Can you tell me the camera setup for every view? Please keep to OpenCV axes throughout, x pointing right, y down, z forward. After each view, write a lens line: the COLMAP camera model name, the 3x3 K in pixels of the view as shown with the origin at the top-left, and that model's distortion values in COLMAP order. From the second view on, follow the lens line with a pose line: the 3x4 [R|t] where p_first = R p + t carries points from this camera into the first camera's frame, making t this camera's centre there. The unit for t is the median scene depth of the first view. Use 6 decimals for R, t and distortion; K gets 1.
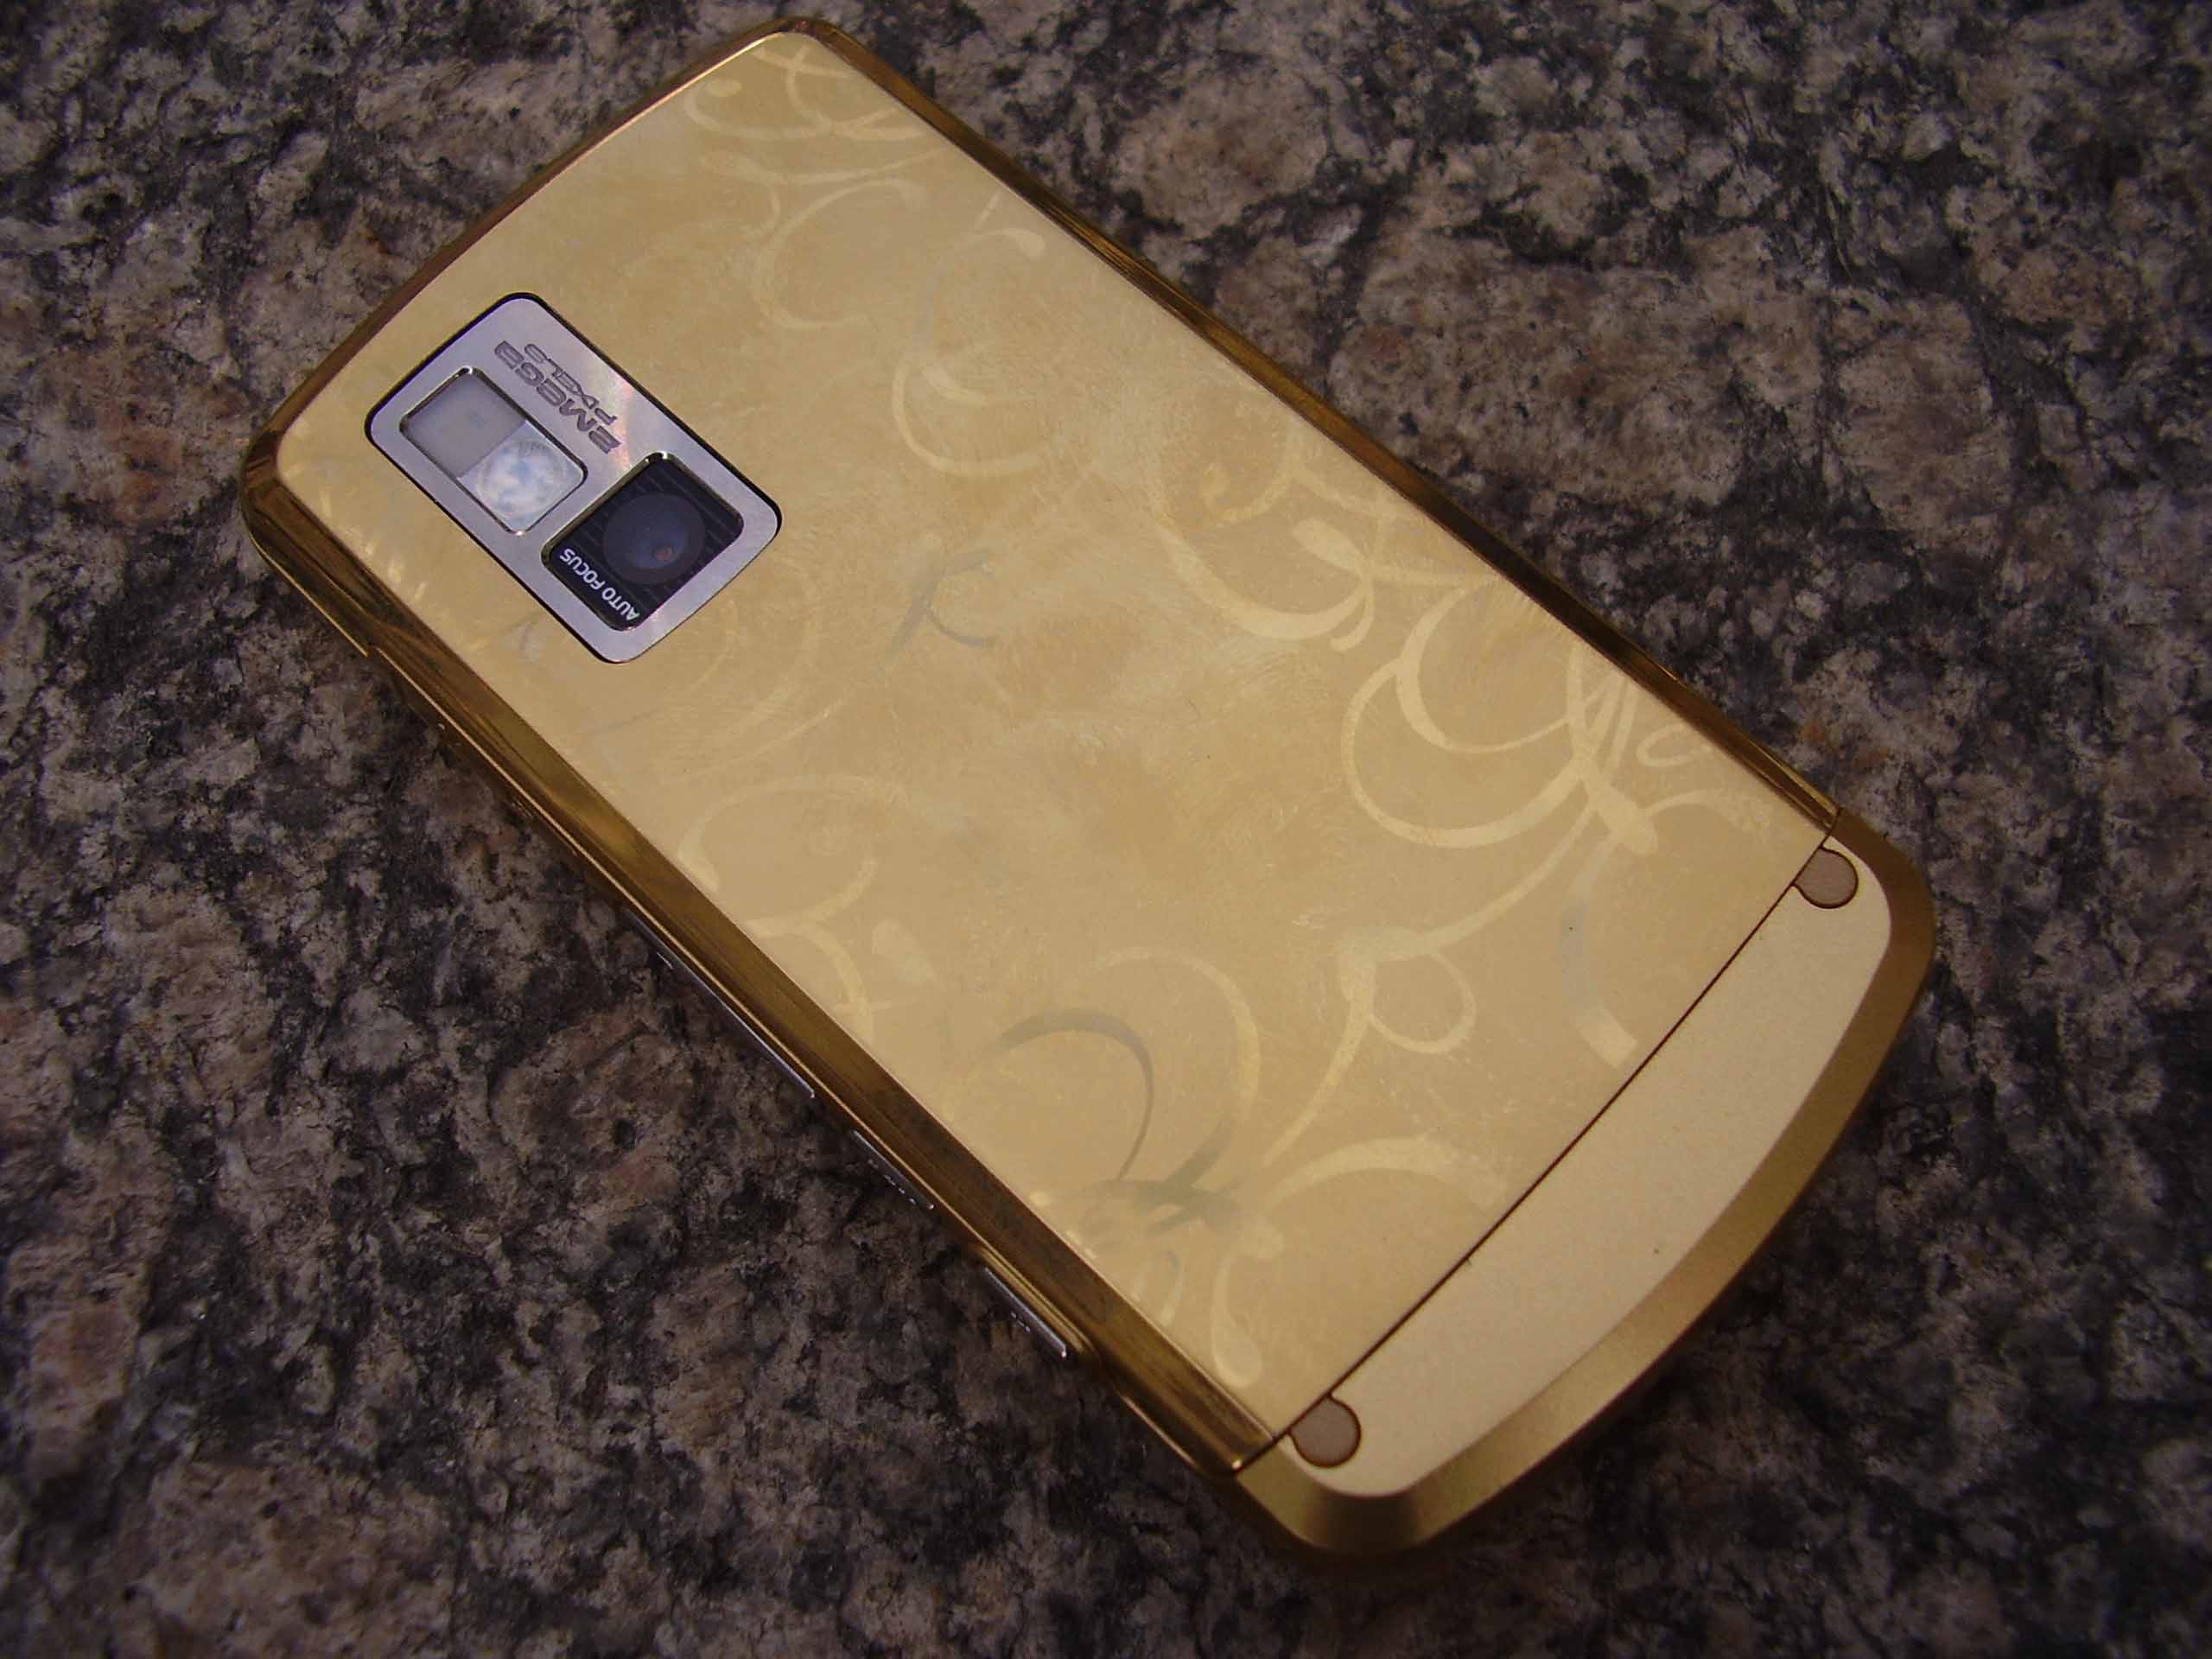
lens RADIAL K [[2419.0, 0, 1106.0], [0, 2419.0, 829.5], [0, 0, 1]] dist [-0.130478, 0.030132]
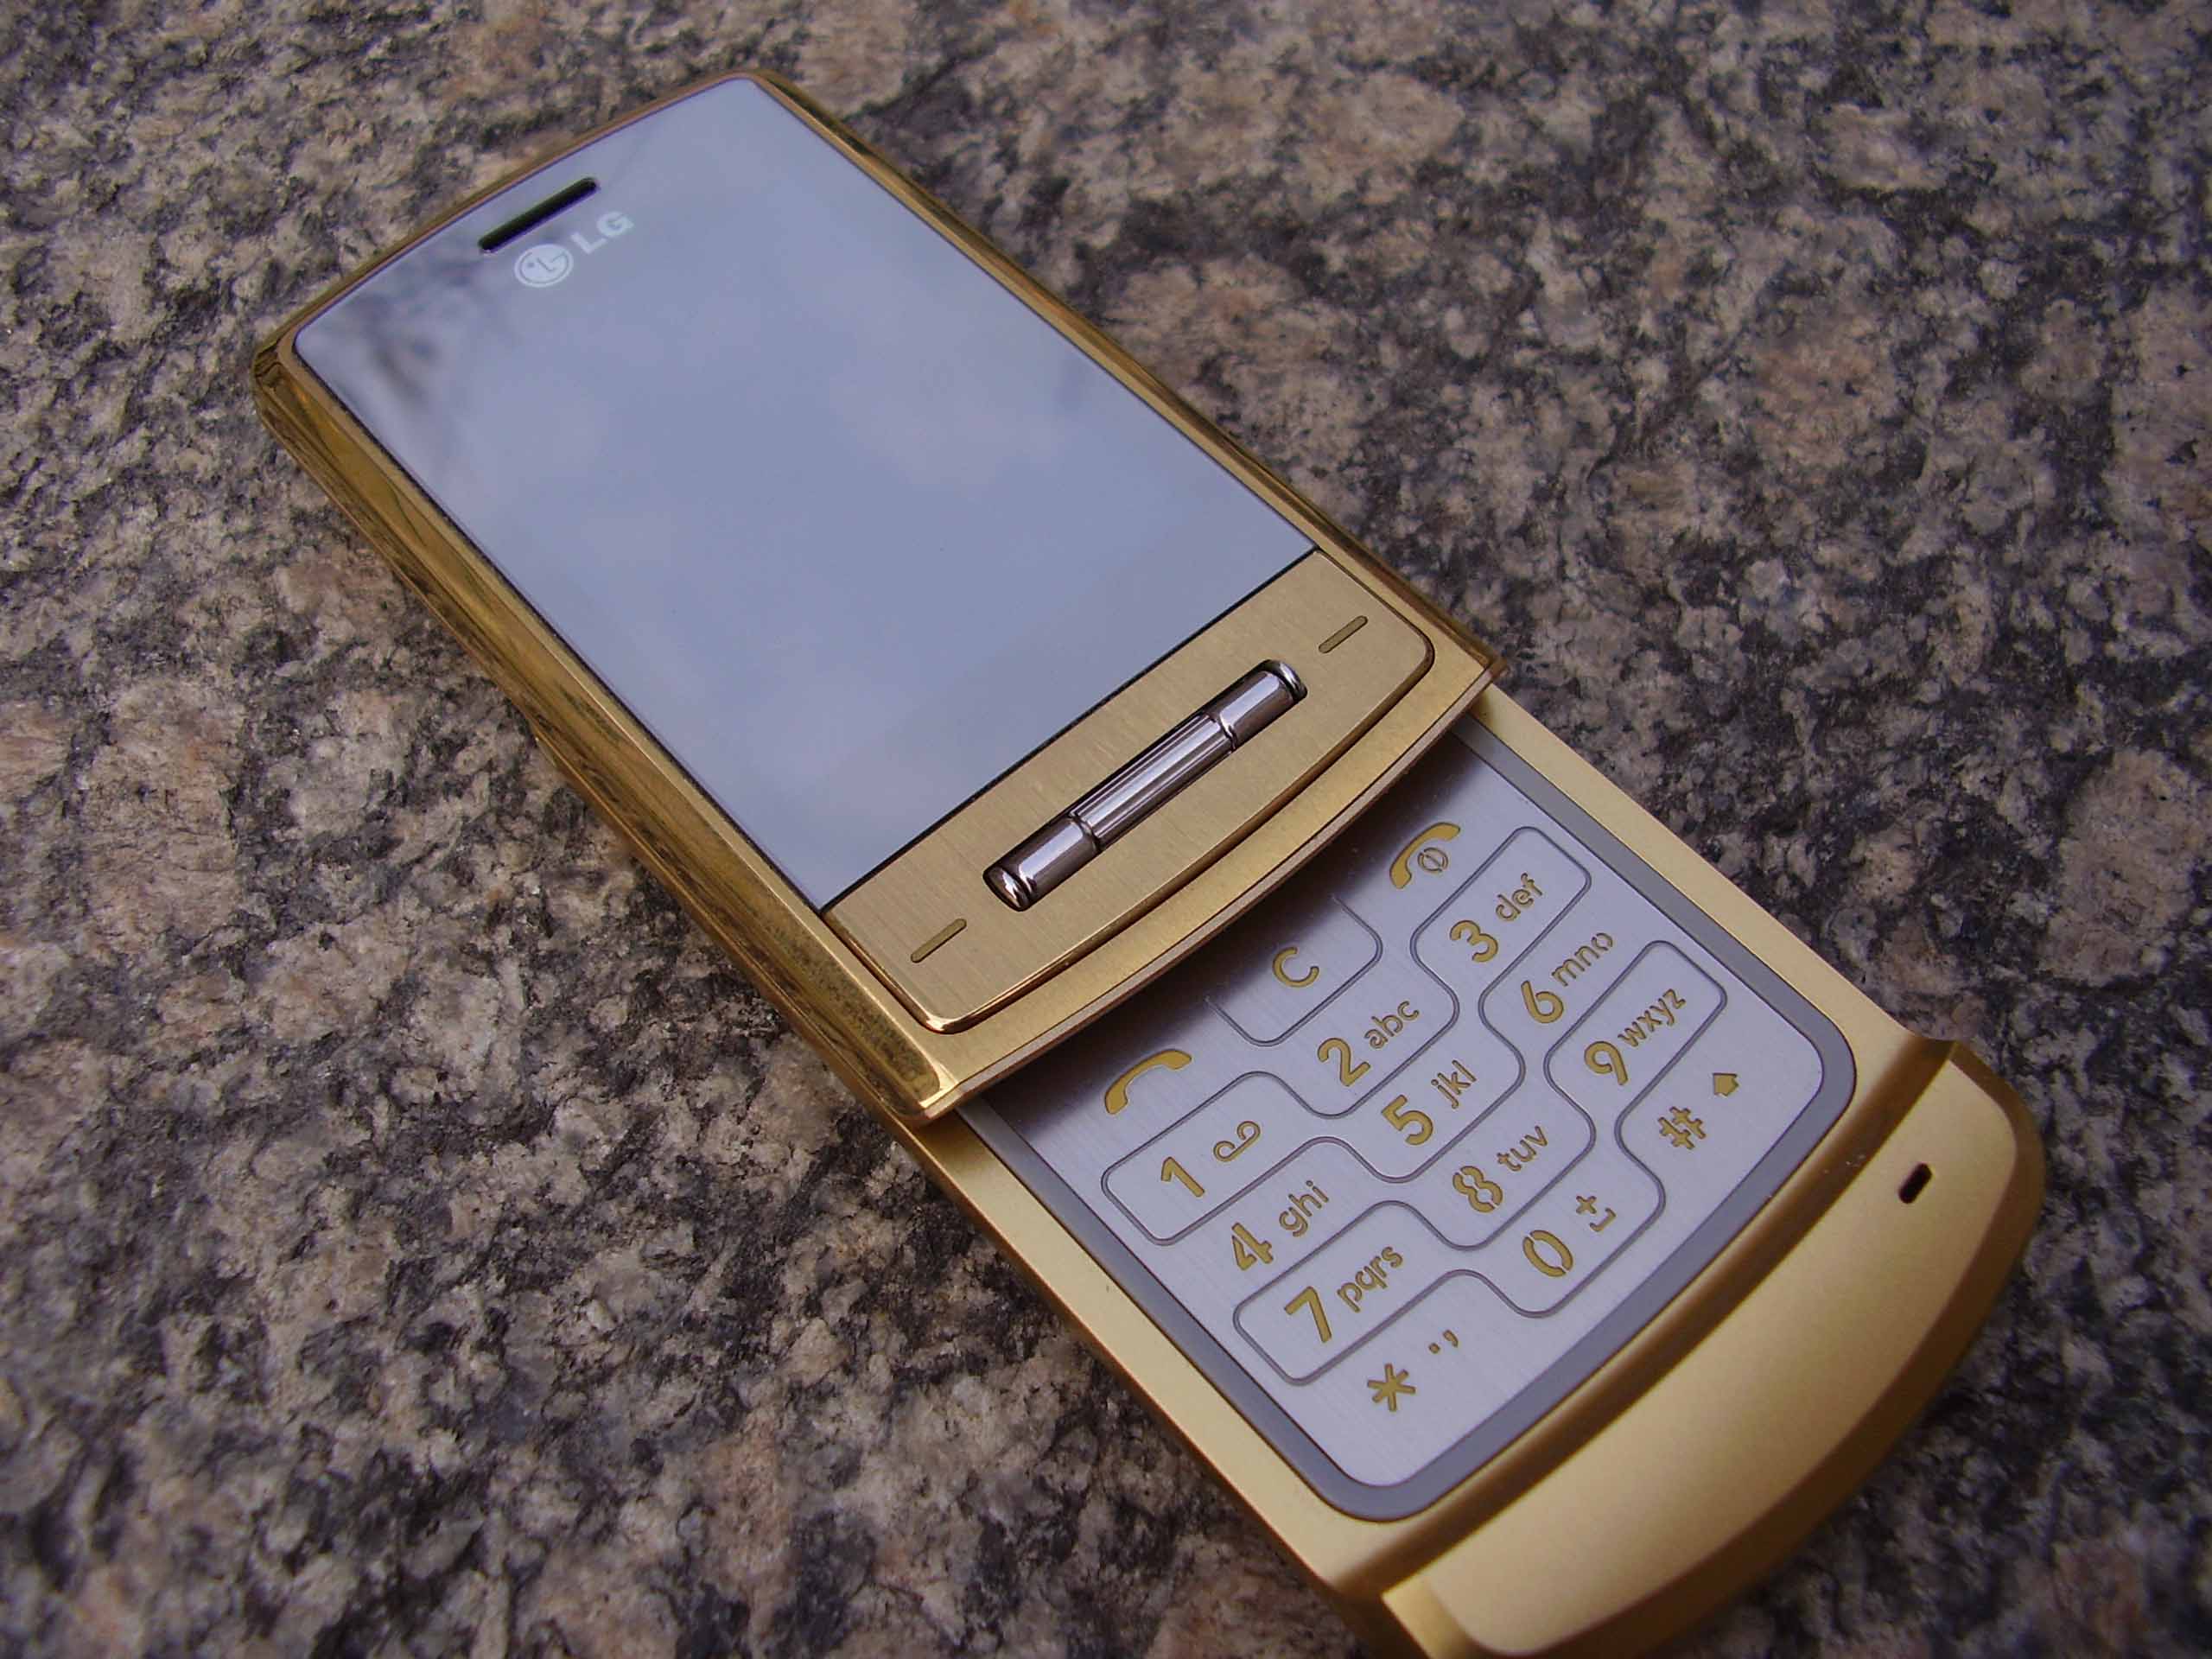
lens RADIAL K [[2419.0, 0, 1106.0], [0, 2419.0, 829.5], [0, 0, 1]] dist [-0.130478, 0.030132]
pose [[0.923141, 0.333208, -0.191791, 0.826277], [-0.360270, 0.923892, -0.128956, 0.615864], [0.134225, 0.188141, 0.972927, -0.323566]]
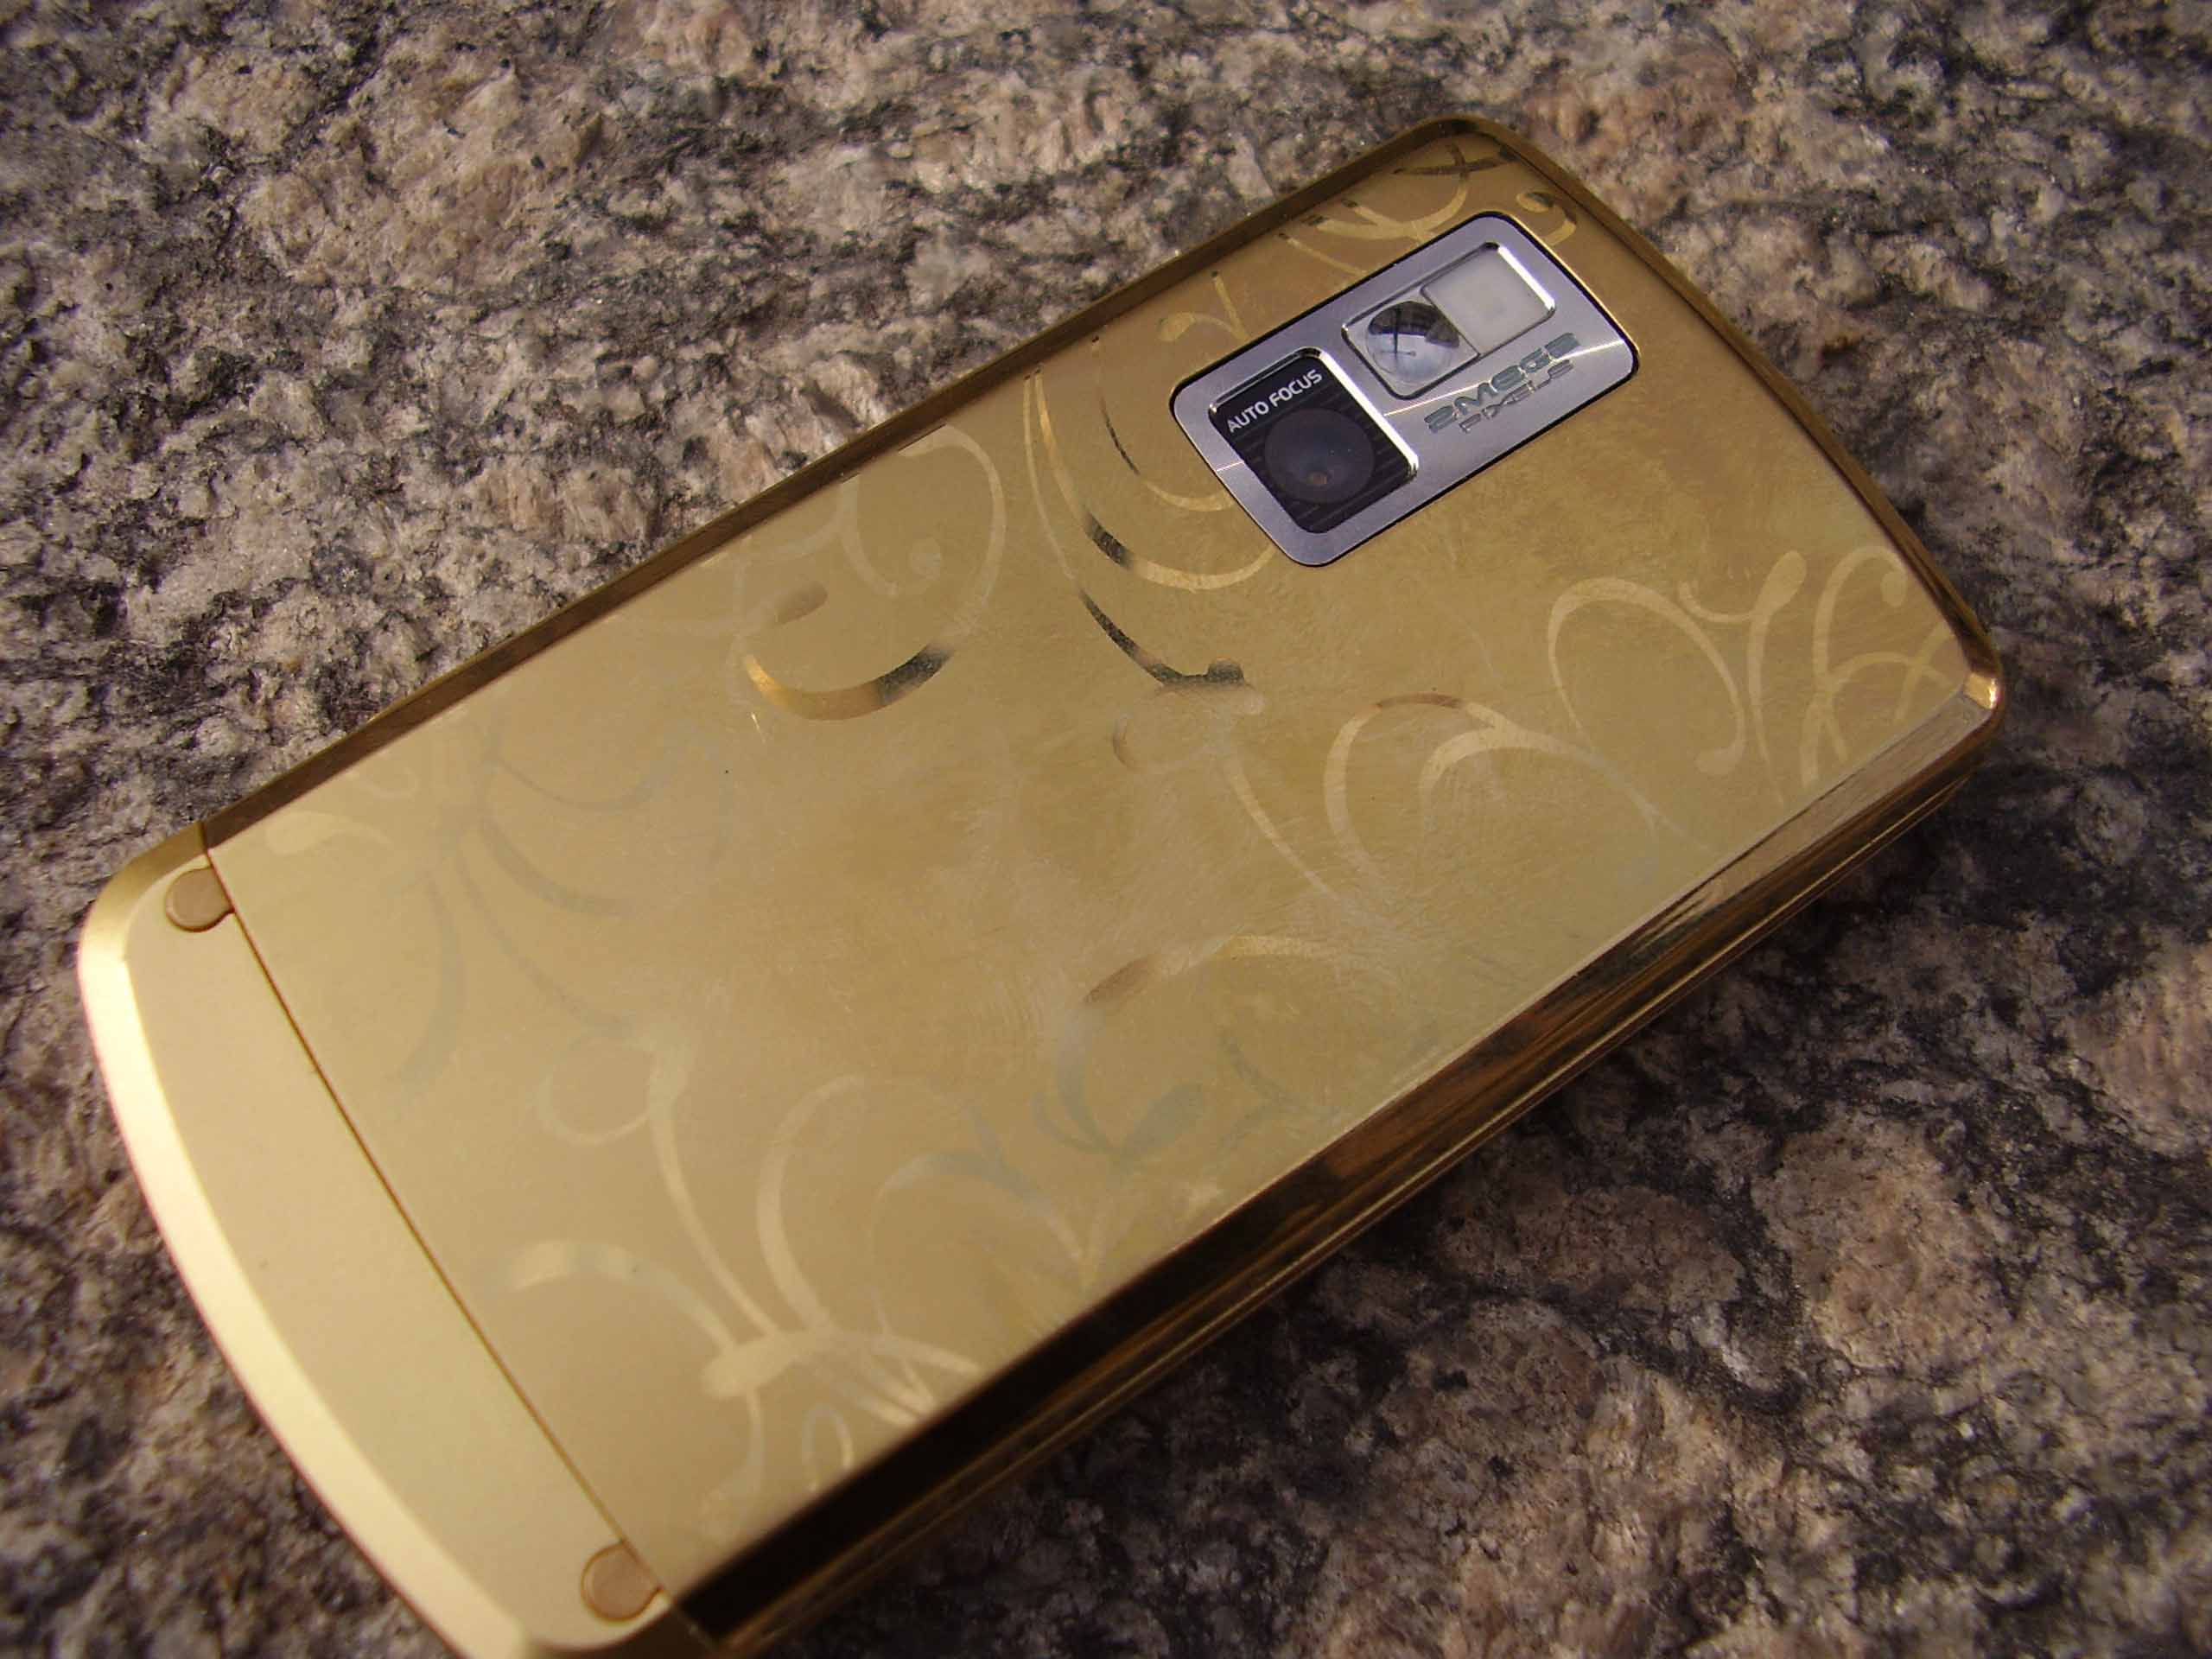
lens RADIAL K [[2419.0, 0, 1106.0], [0, 2419.0, 829.5], [0, 0, 1]] dist [-0.130478, 0.030132]
pose [[-0.180300, 0.916092, -0.358145, 0.294119], [-0.925829, -0.035099, 0.376309, -0.396221], [0.332163, 0.399430, 0.854473, 0.217280]]
